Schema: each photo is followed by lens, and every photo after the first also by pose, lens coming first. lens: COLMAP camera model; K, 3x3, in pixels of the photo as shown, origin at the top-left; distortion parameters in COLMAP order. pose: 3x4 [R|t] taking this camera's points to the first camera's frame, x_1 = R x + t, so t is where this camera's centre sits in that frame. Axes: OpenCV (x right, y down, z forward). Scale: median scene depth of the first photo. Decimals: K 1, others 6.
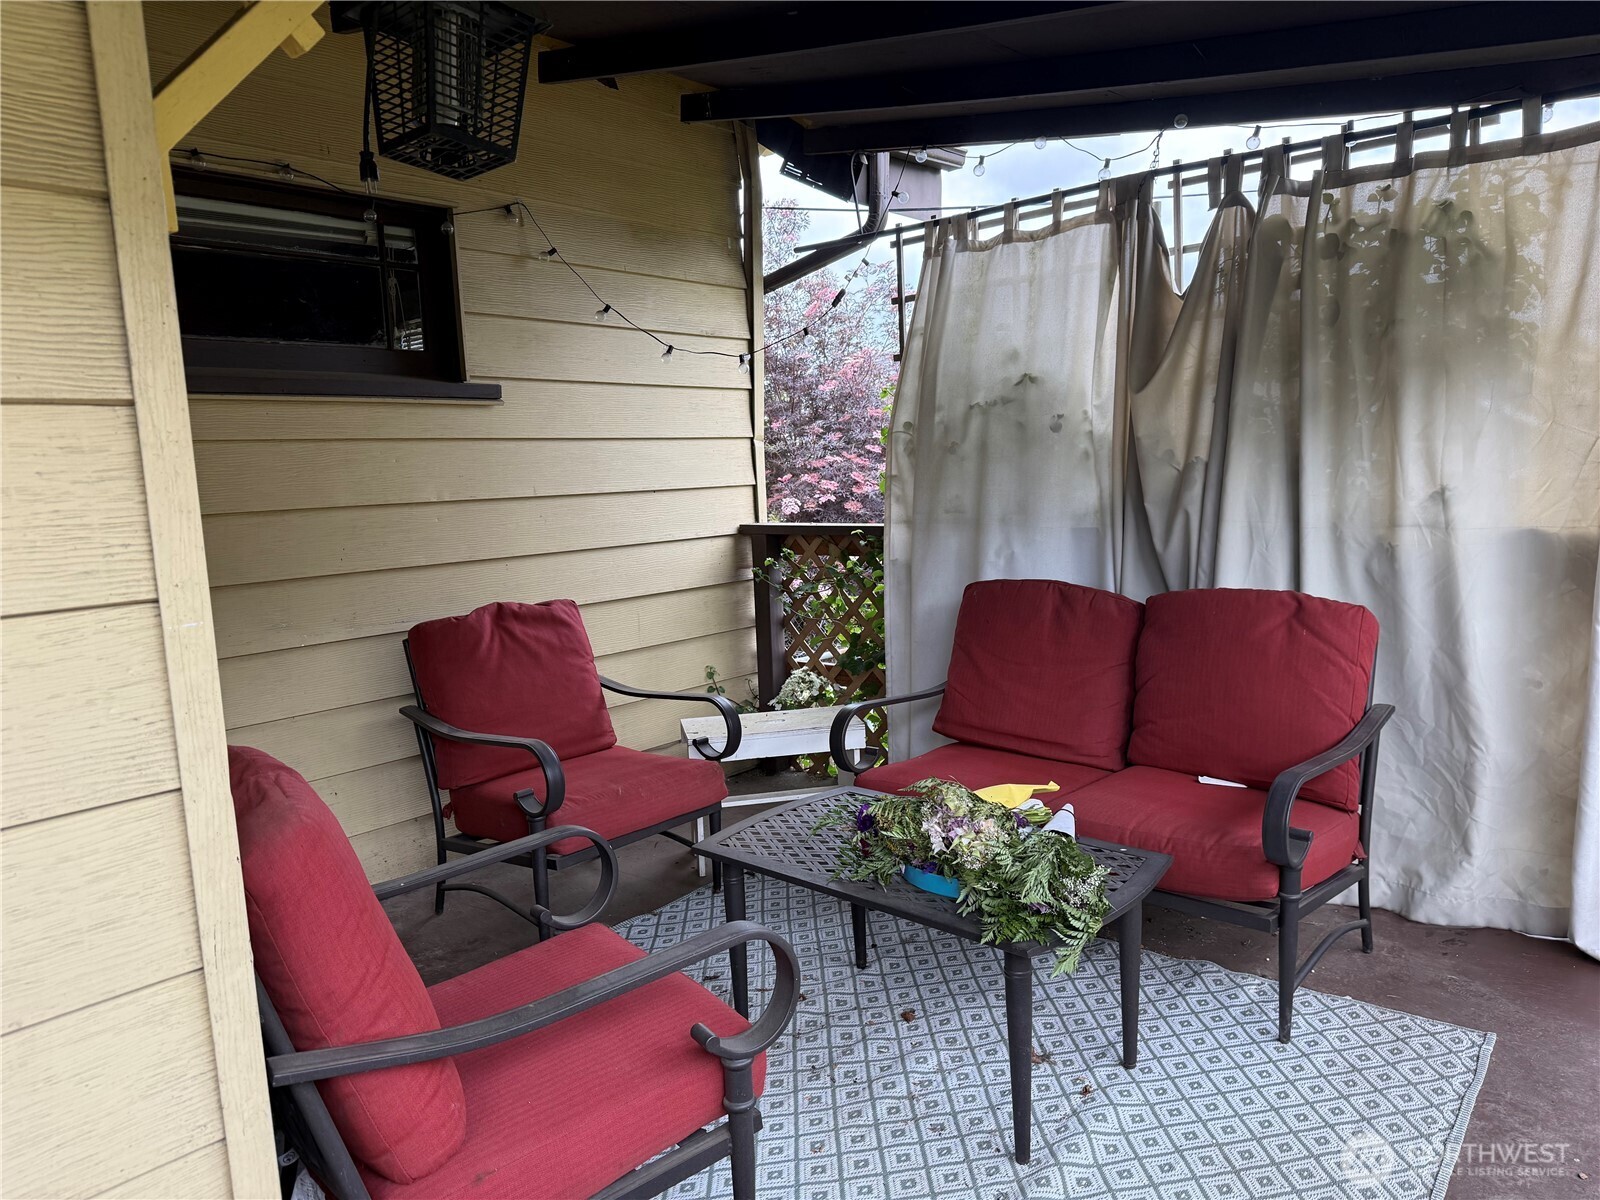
lens RADIAL K [[1123.6, 0, 805.9], [0, 1123.6, 588.3], [0, 0, 1]] dist [0.080198, -0.106083]
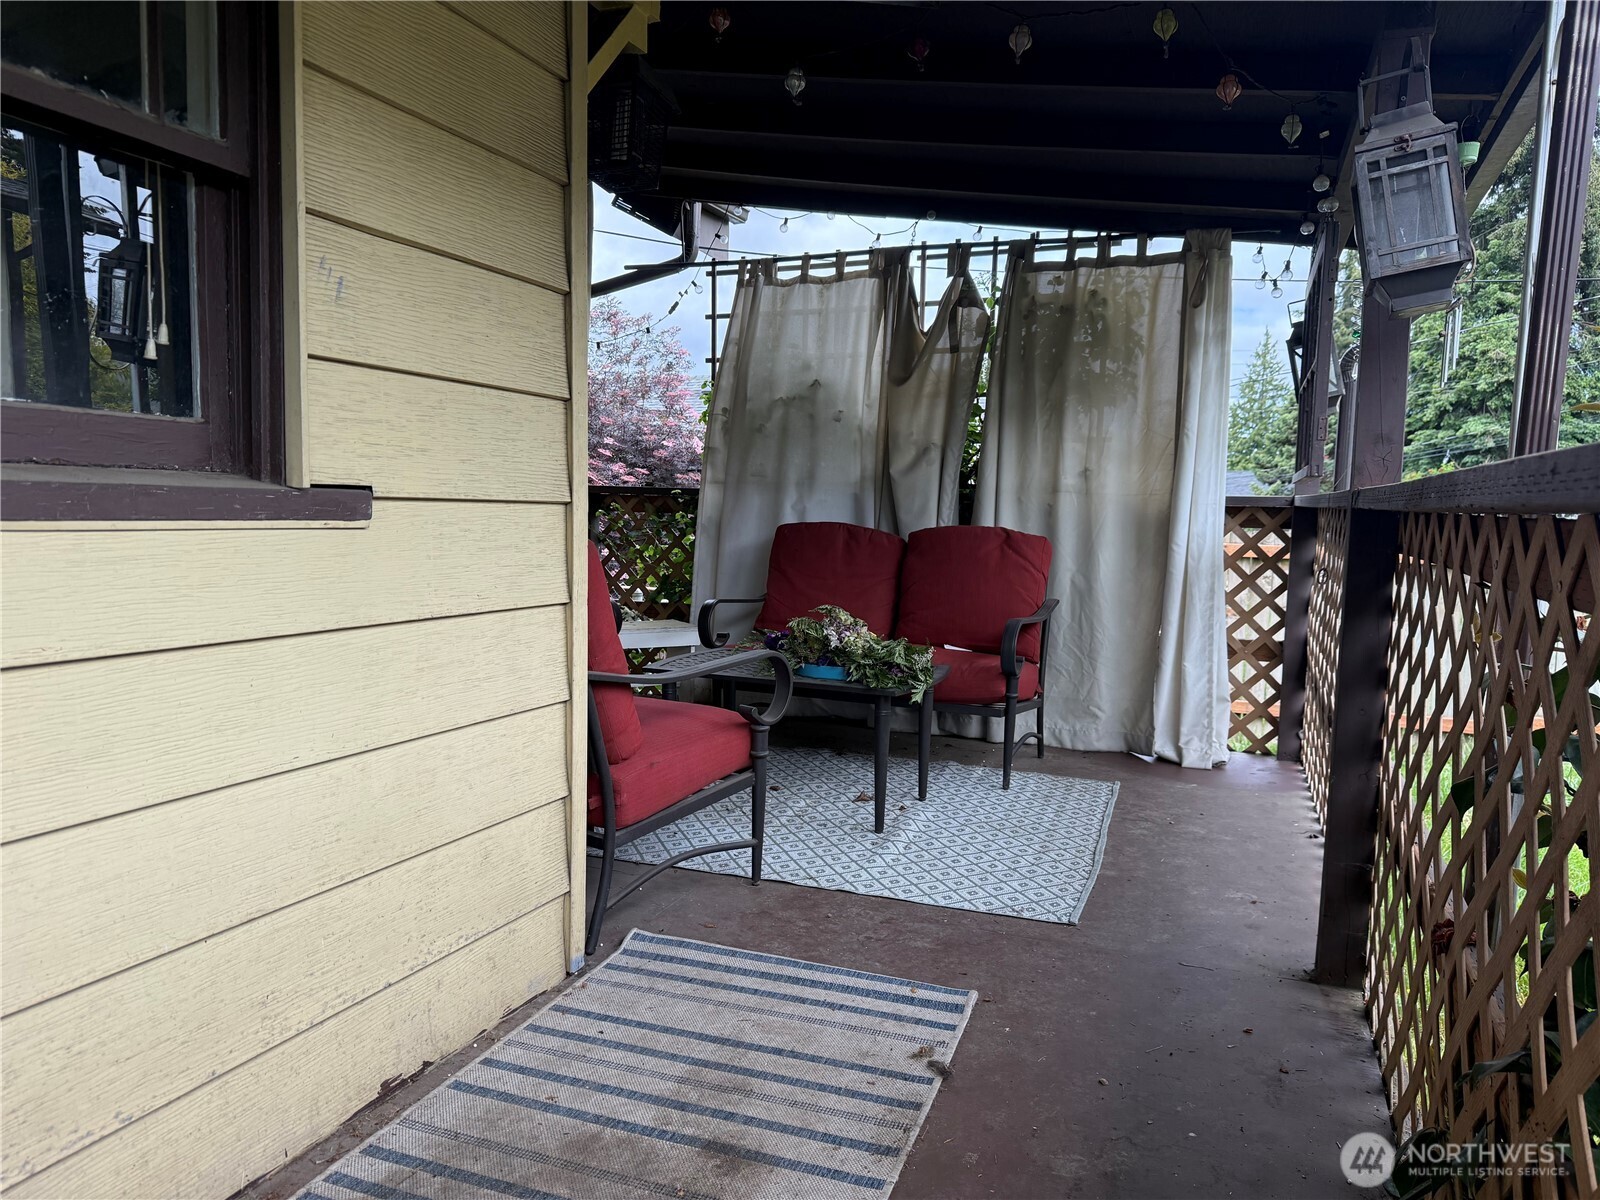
lens RADIAL K [[1132.2, 0, 800.0], [0, 1132.2, 600.0], [0, 0, 1]] dist [0.120364, -0.204260]
pose [[0.944904, 0.036731, 0.325281, -0.269390], [-0.025503, 0.998925, -0.038718, 0.135833], [-0.326354, 0.028290, 0.944824, -0.302701]]
